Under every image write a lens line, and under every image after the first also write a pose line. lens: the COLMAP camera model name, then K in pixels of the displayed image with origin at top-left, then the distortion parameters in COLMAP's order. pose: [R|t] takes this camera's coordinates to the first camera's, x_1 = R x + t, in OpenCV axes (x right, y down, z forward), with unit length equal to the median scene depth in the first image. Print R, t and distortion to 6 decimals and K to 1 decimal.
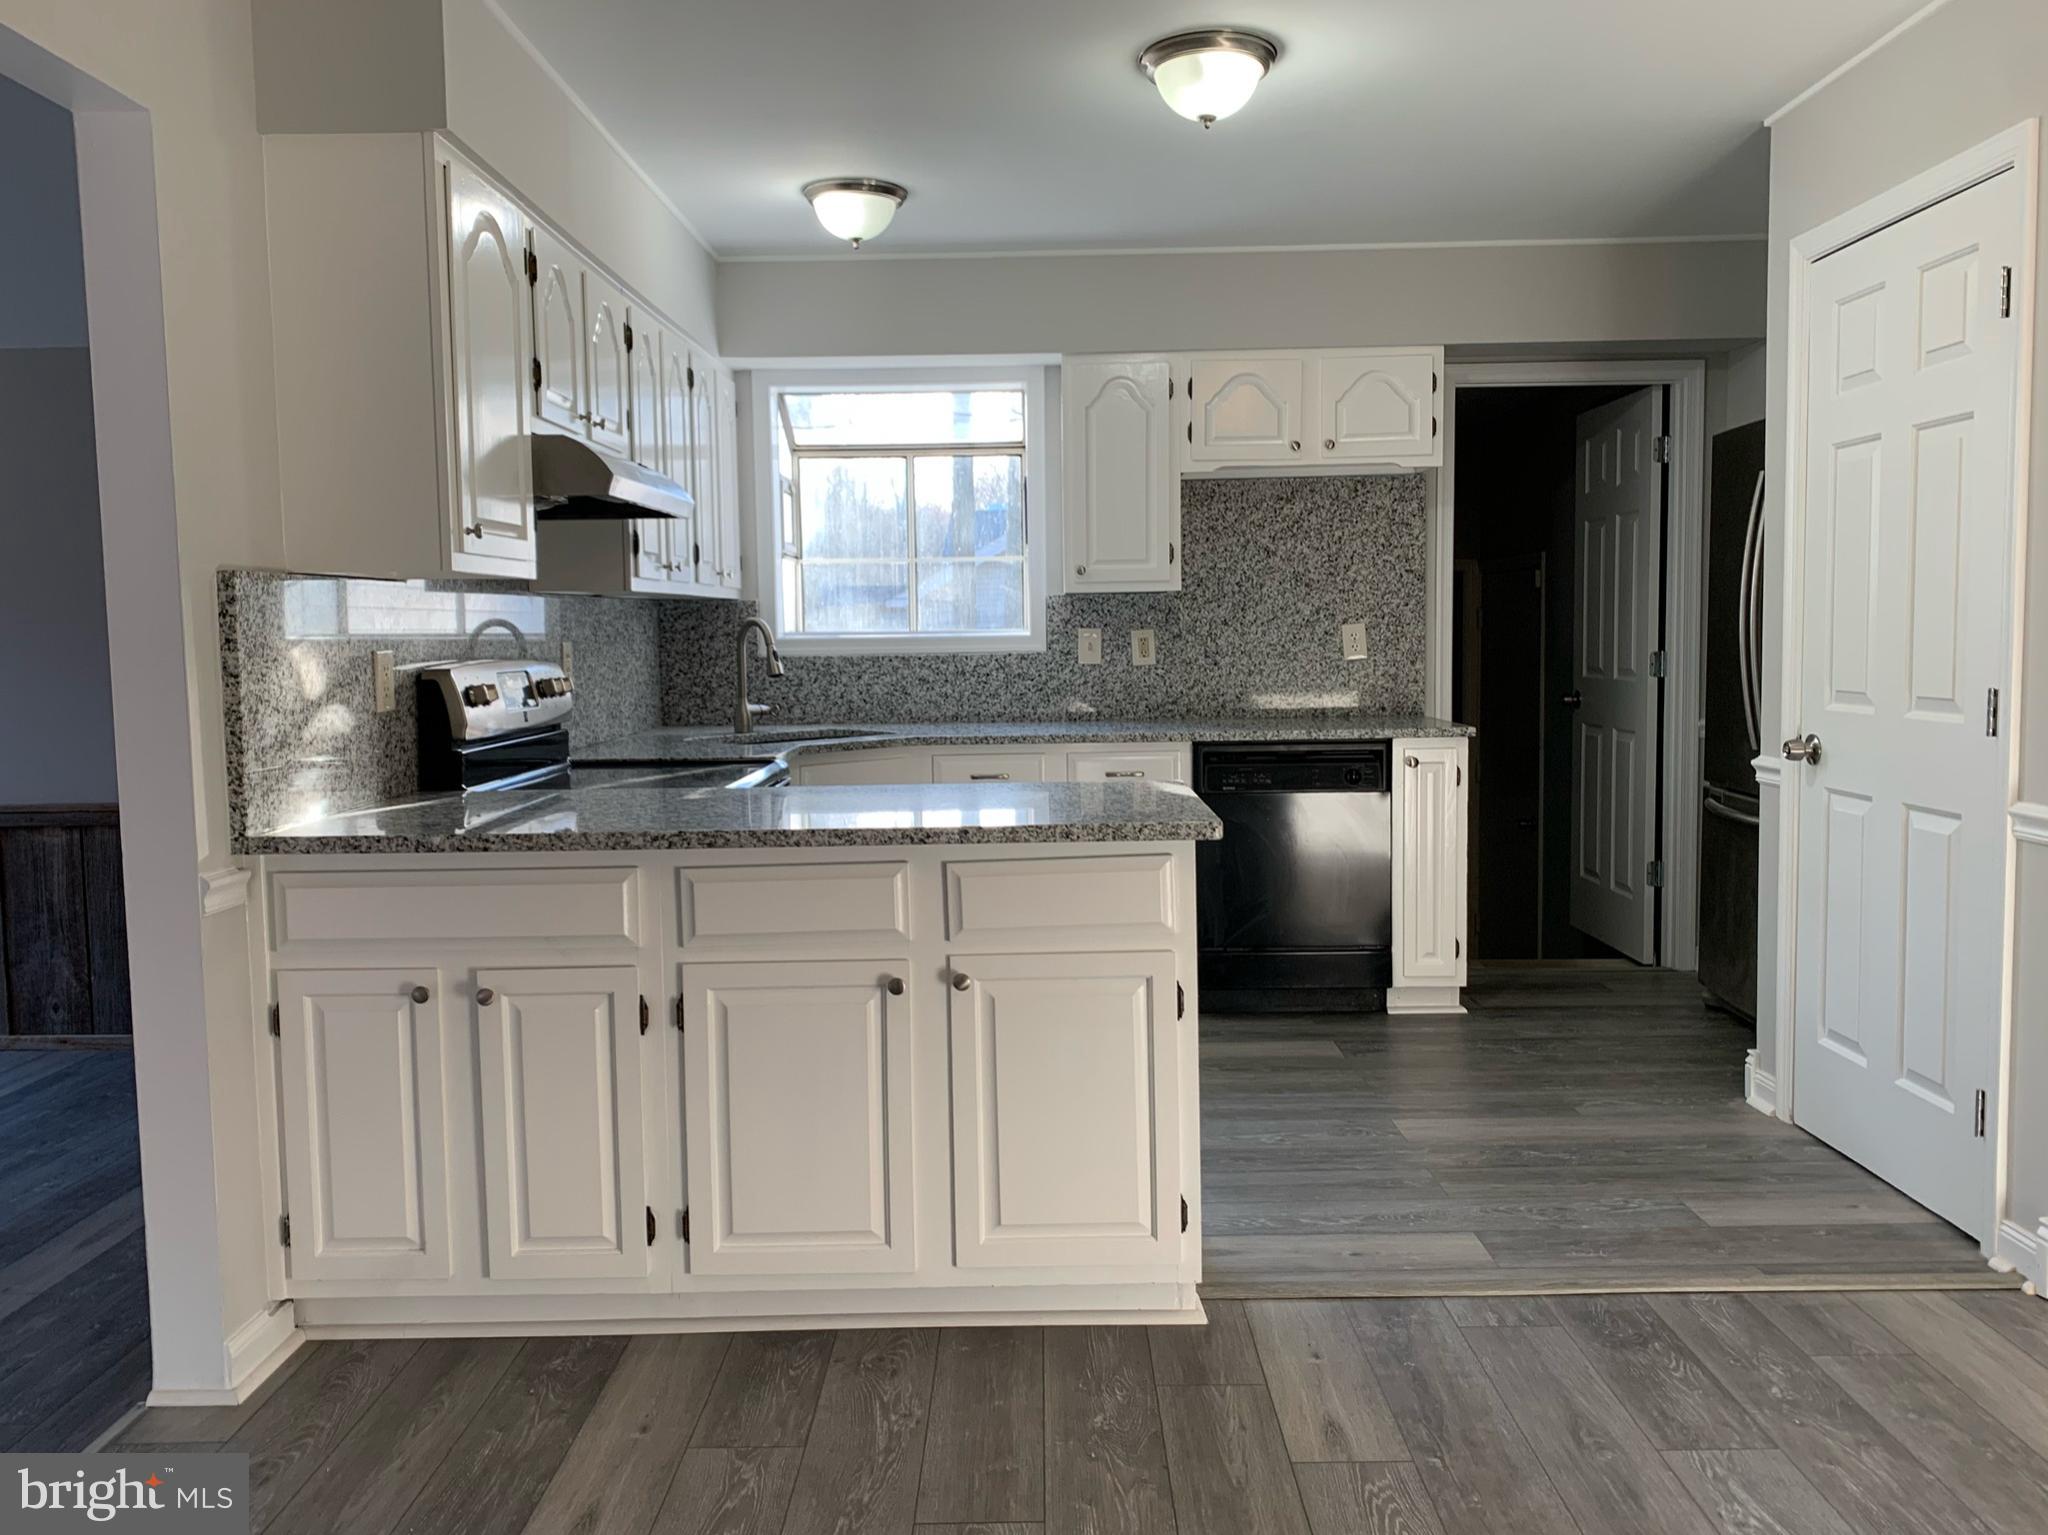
lens RADIAL K [[1548.2, 0, 1026.7], [0, 1548.2, 746.5], [0, 0, 1]] dist [0.068782, -0.074824]
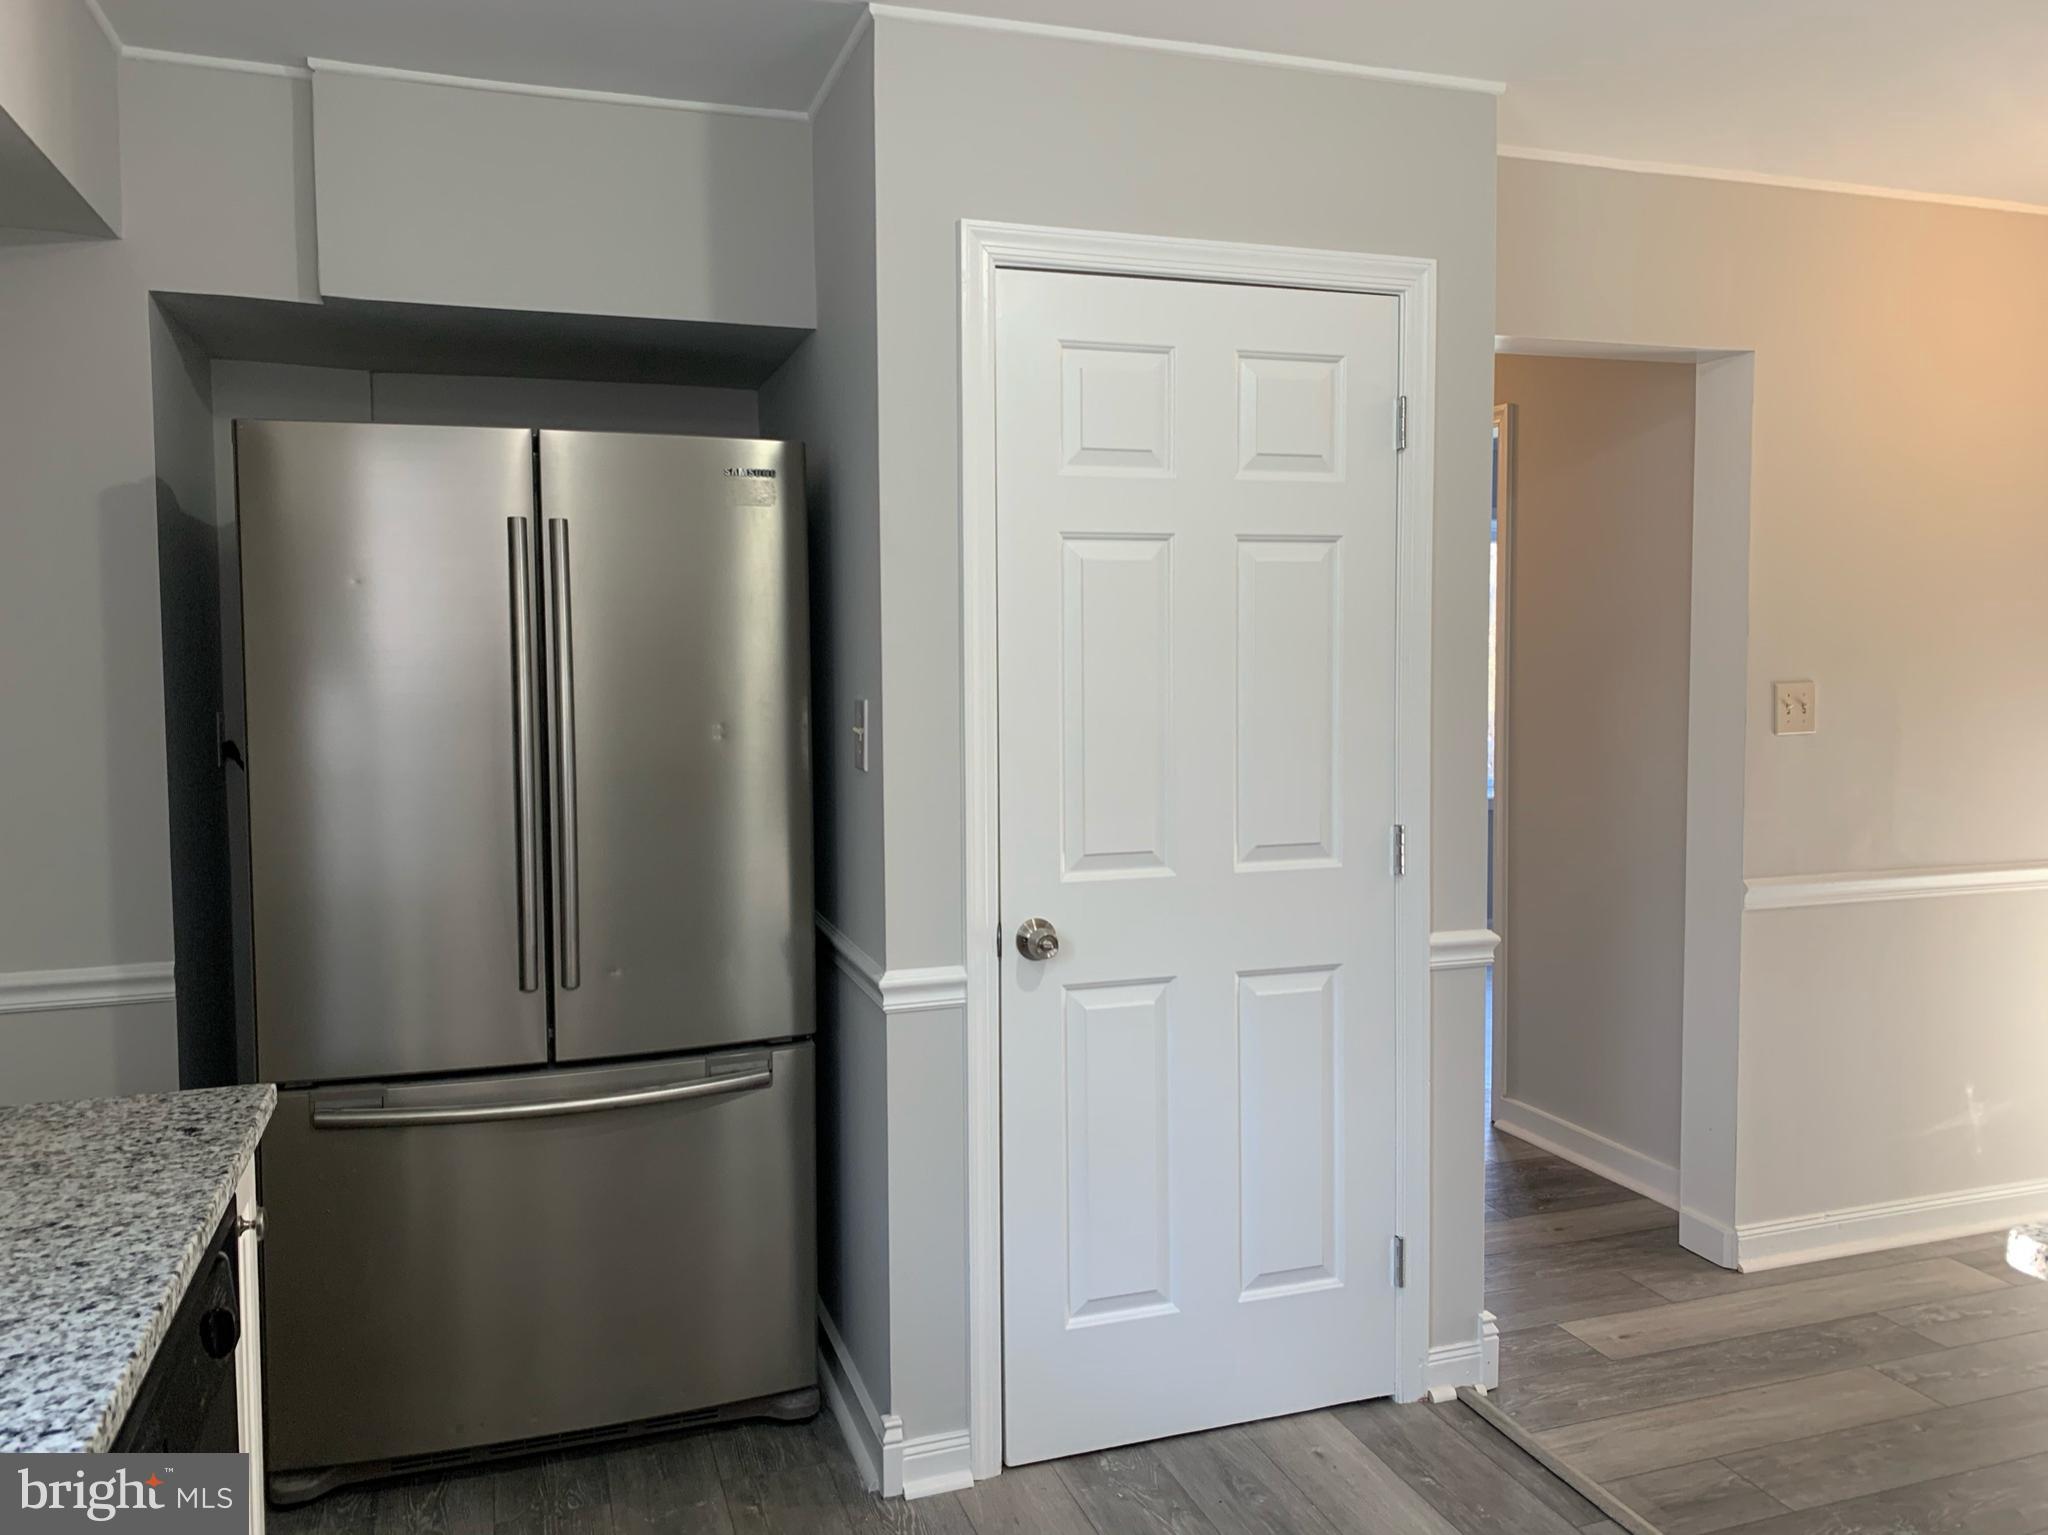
lens RADIAL K [[1548.2, 0, 1034.3], [0, 1548.2, 753.2], [0, 0, 1]] dist [0.068782, -0.074824]
pose [[-0.333544, -0.034446, 0.942105, -0.121959], [0.085772, 0.994079, 0.066713, -0.091024], [-0.938825, 0.103058, -0.328614, 0.841166]]
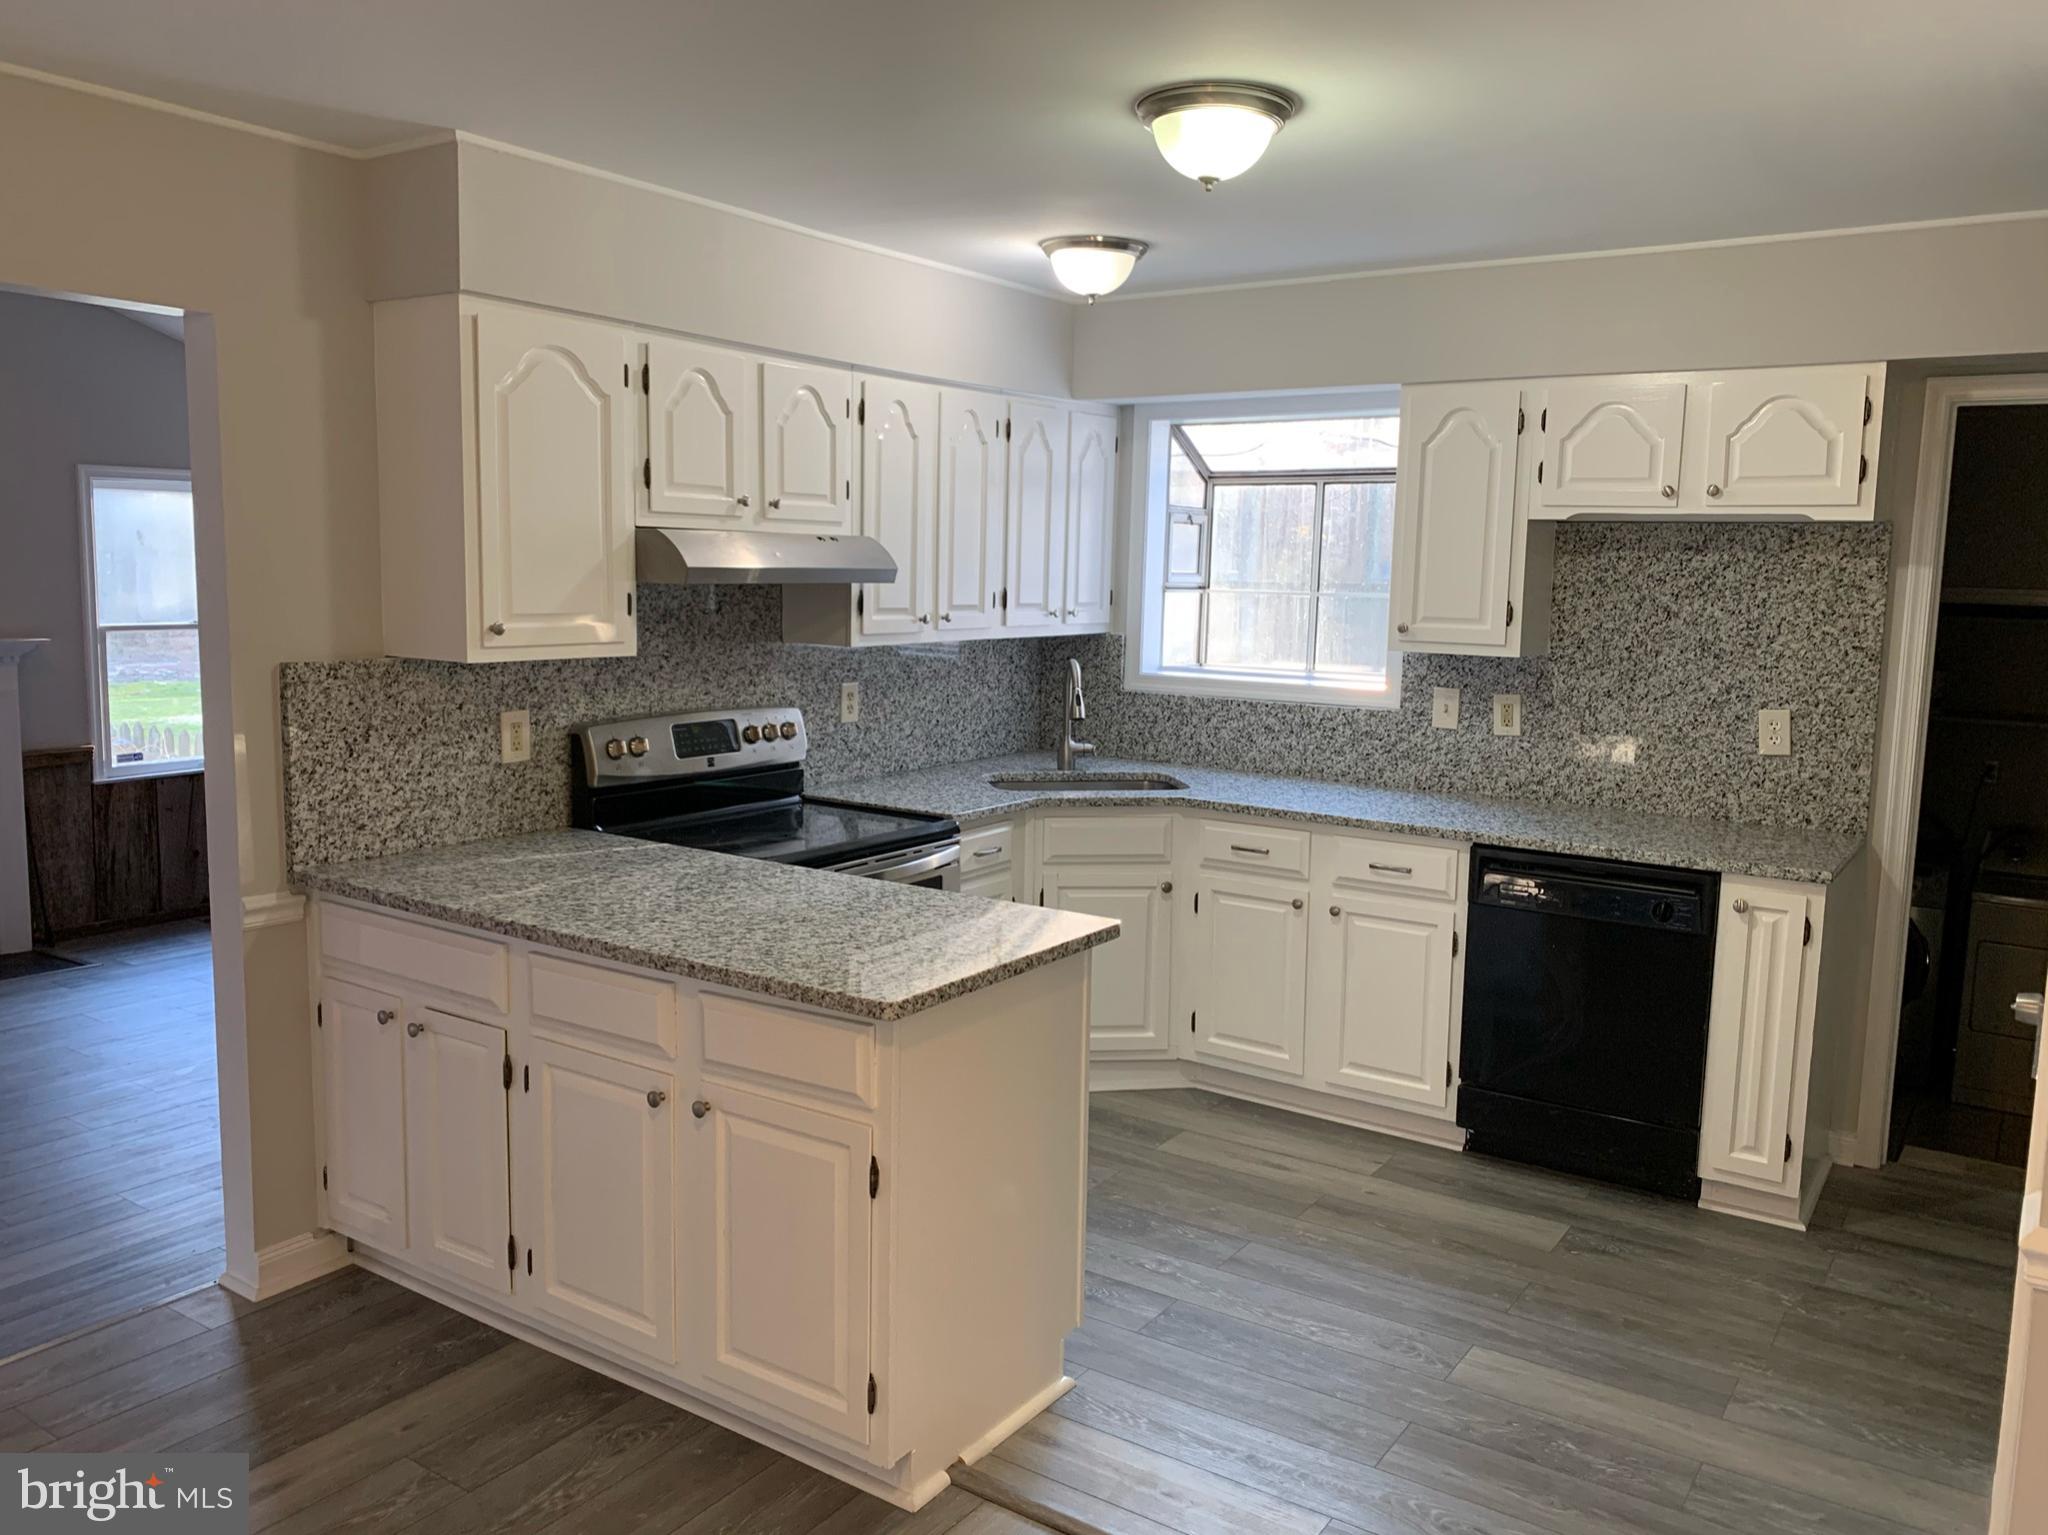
lens RADIAL K [[1548.2, 0, 1042.4], [0, 1548.2, 757.1], [0, 0, 1]] dist [0.068782, -0.074824]
pose [[0.831992, 0.105011, -0.544759, 0.339305], [-0.077178, 0.994283, 0.073792, -0.085708], [0.549394, -0.019351, 0.835339, 0.131863]]
